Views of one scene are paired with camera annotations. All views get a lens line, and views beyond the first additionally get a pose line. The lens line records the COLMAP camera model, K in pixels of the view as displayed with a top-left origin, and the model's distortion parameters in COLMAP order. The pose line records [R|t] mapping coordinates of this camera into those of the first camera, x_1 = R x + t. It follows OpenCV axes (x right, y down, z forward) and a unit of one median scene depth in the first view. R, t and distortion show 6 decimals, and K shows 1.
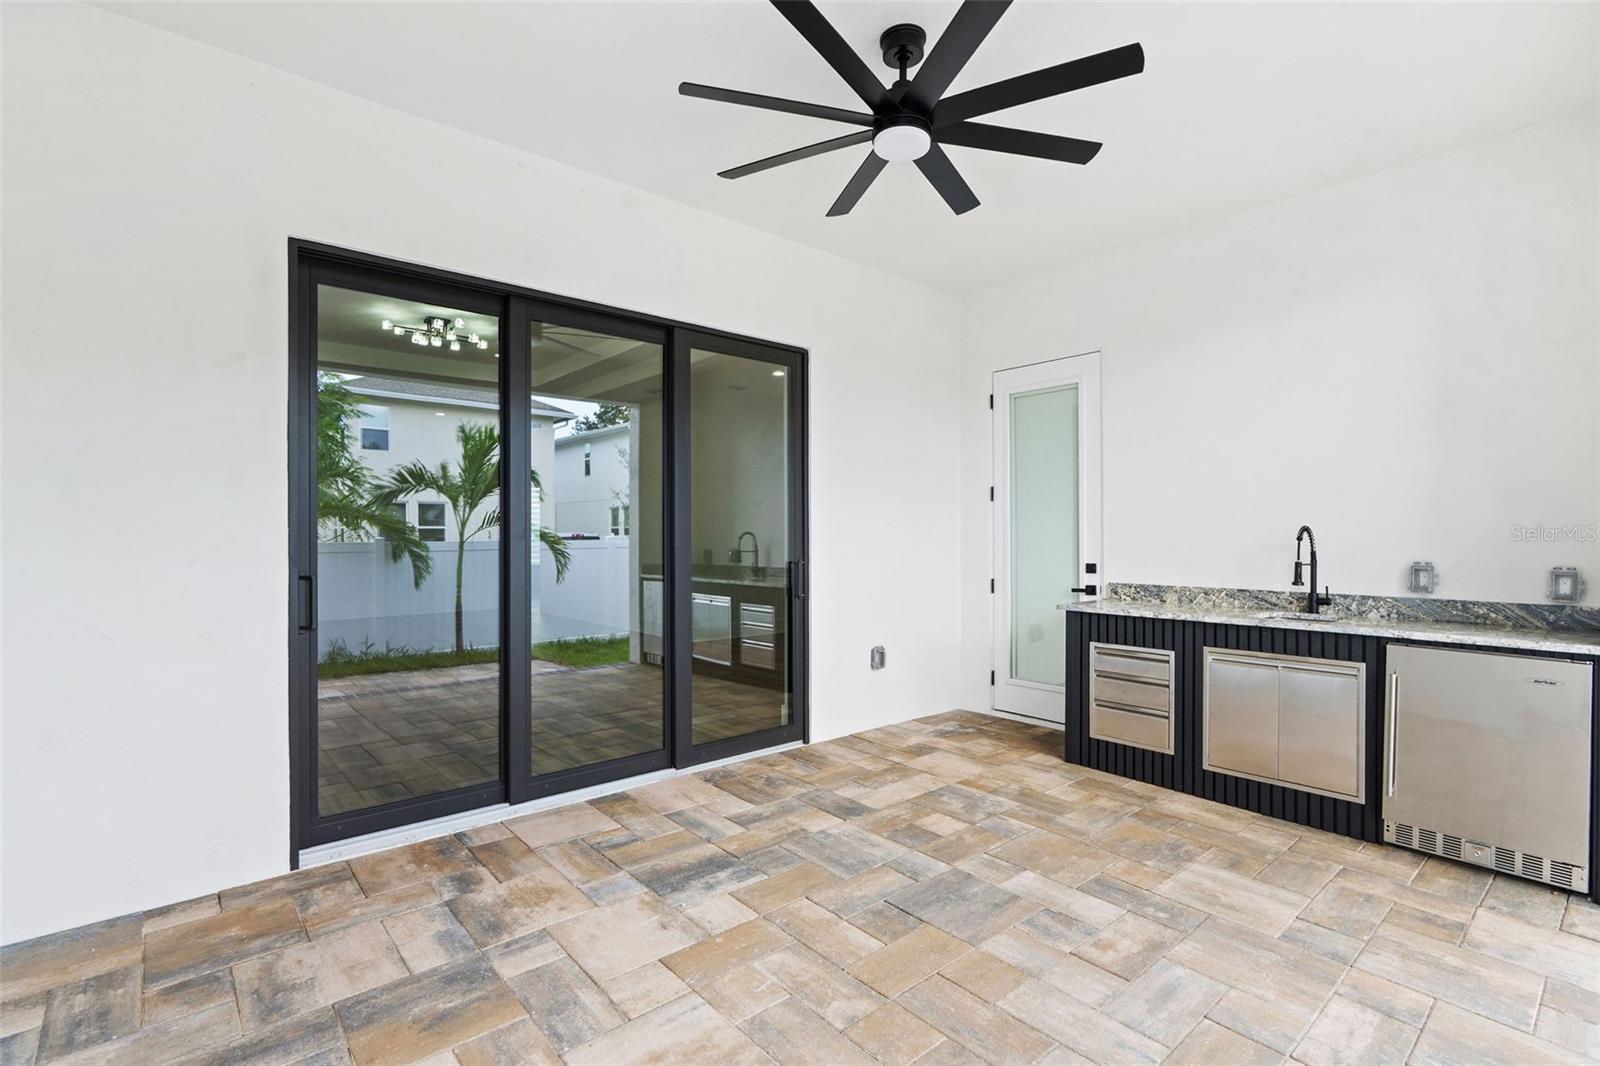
lens RADIAL K [[743.3, 0, 803.5], [0, 743.3, 533.5], [0, 0, 1]] dist [-0.002867, -0.000034]
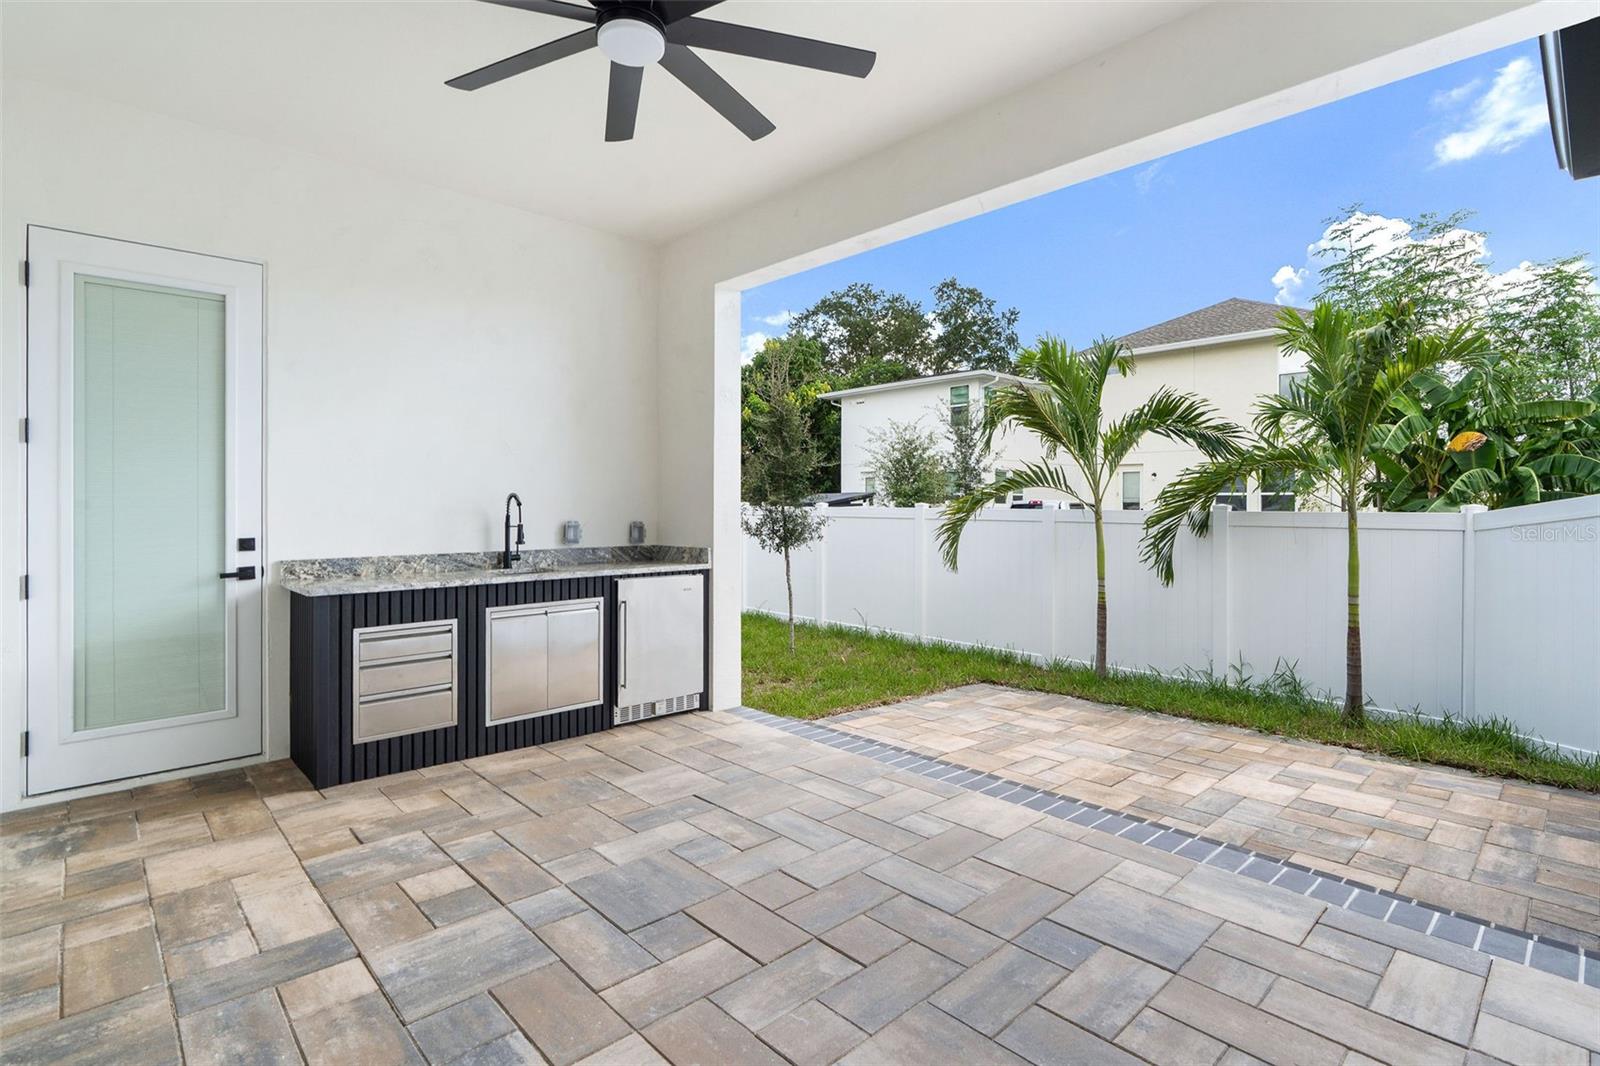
lens RADIAL K [[771.5, 0, 801.3], [0, 771.5, 500.8], [0, 0, 1]] dist [-0.002559, 0.000348]
pose [[-0.036925, 0.007555, 0.999289, -0.546103], [0.001580, 0.999971, -0.007502, 0.011539], [-0.999317, 0.001301, -0.036936, 0.594881]]
